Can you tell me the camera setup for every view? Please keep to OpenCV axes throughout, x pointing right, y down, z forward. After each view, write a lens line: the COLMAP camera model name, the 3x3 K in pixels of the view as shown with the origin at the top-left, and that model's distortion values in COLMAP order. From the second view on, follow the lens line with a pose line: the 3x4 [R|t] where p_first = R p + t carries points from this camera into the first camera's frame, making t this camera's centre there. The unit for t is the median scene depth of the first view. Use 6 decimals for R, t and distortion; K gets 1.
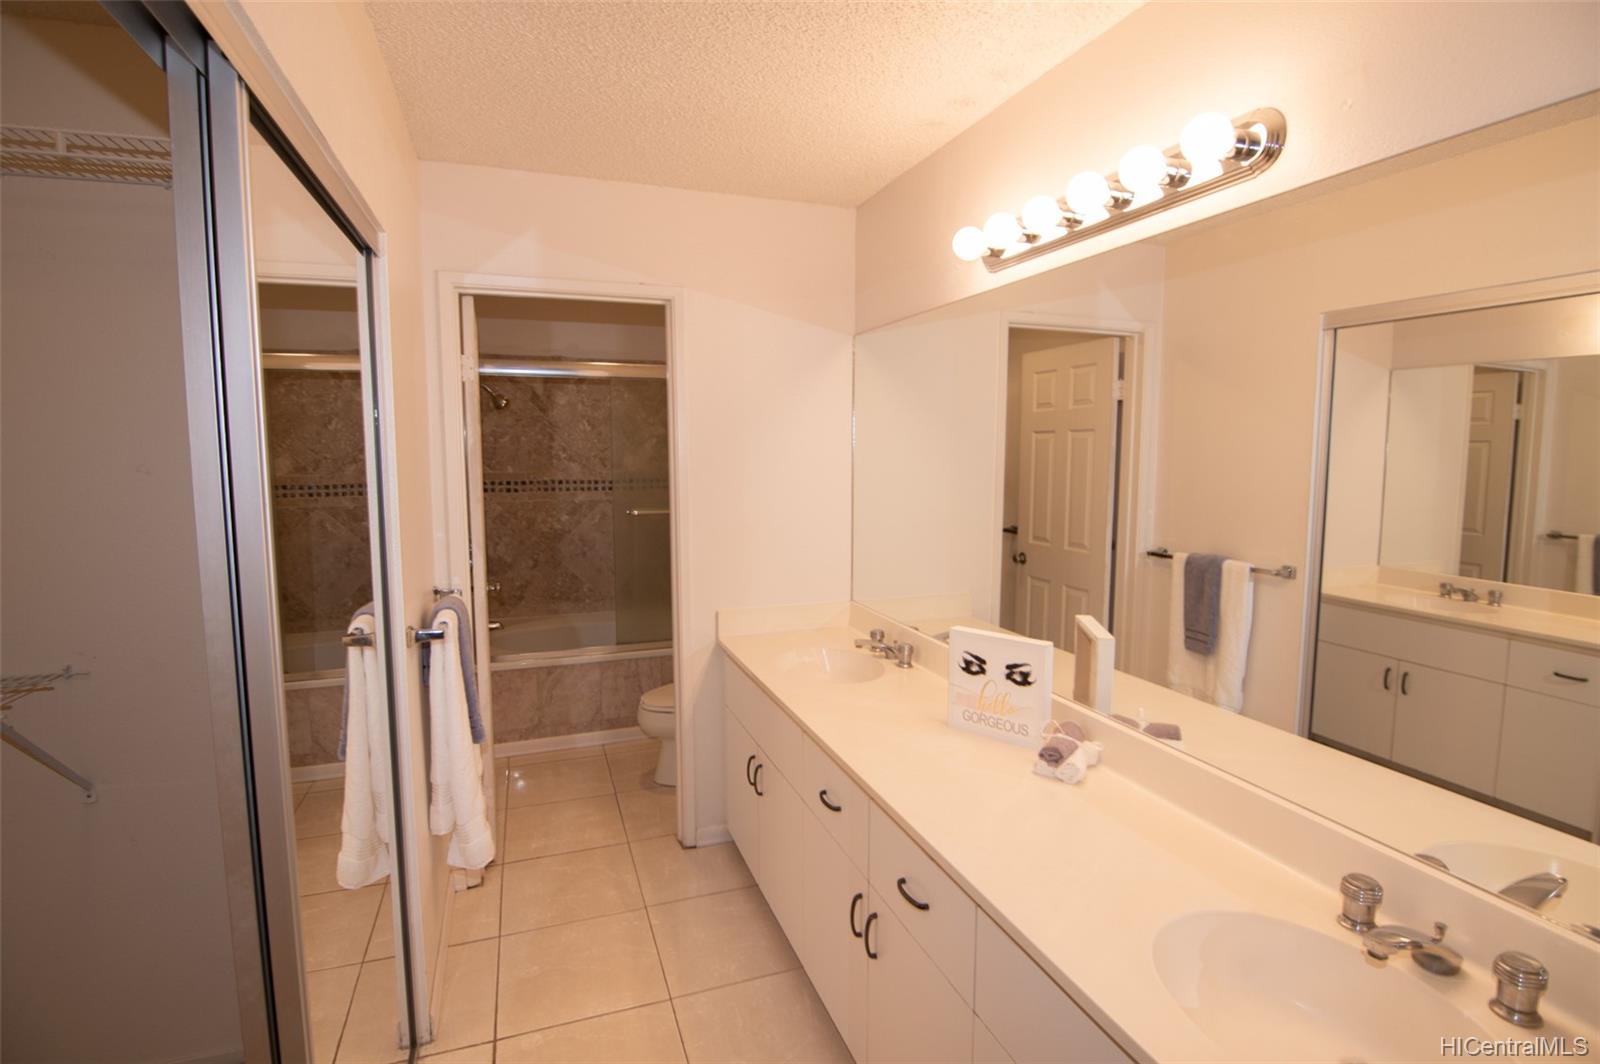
lens RADIAL K [[774.7, 0, 807.0], [0, 774.7, 527.1], [0, 0, 1]] dist [-0.021312, -0.001415]
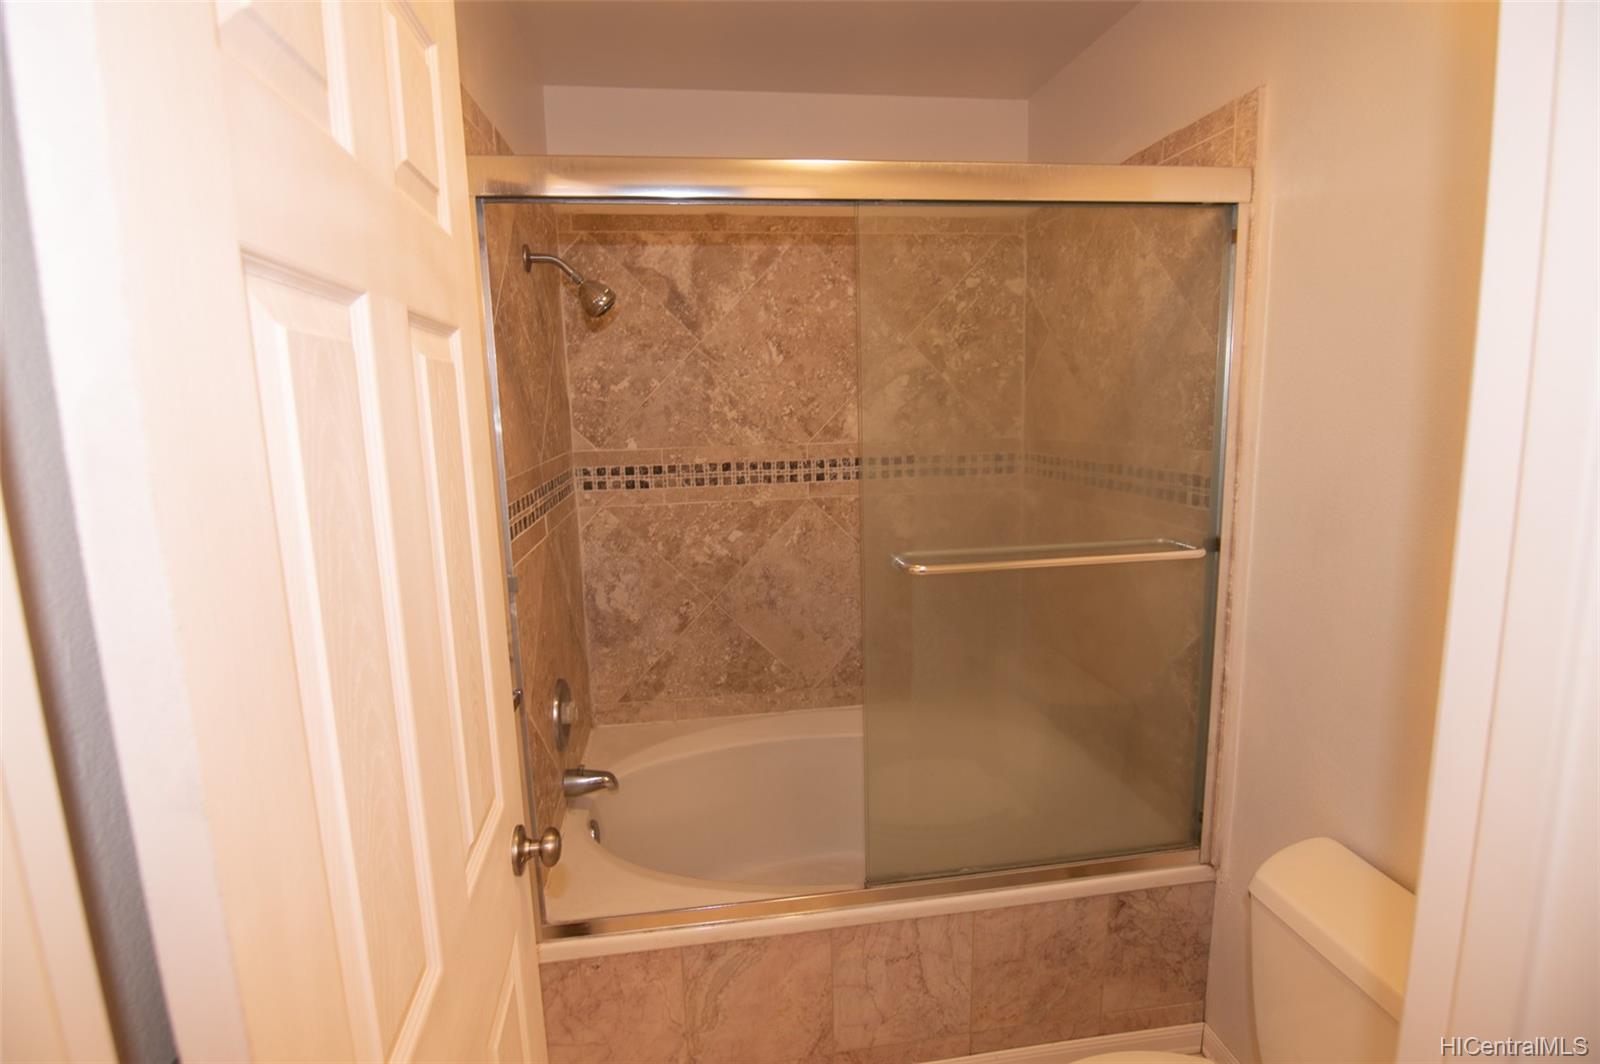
lens RADIAL K [[774.7, 0, 801.6], [0, 774.7, 532.1], [0, 0, 1]] dist [-0.021312, -0.001415]
pose [[0.979001, 0.008908, -0.203659, -0.164992], [0.006324, 0.997237, 0.074020, -0.052671], [0.203755, -0.073753, 0.976240, 0.504682]]
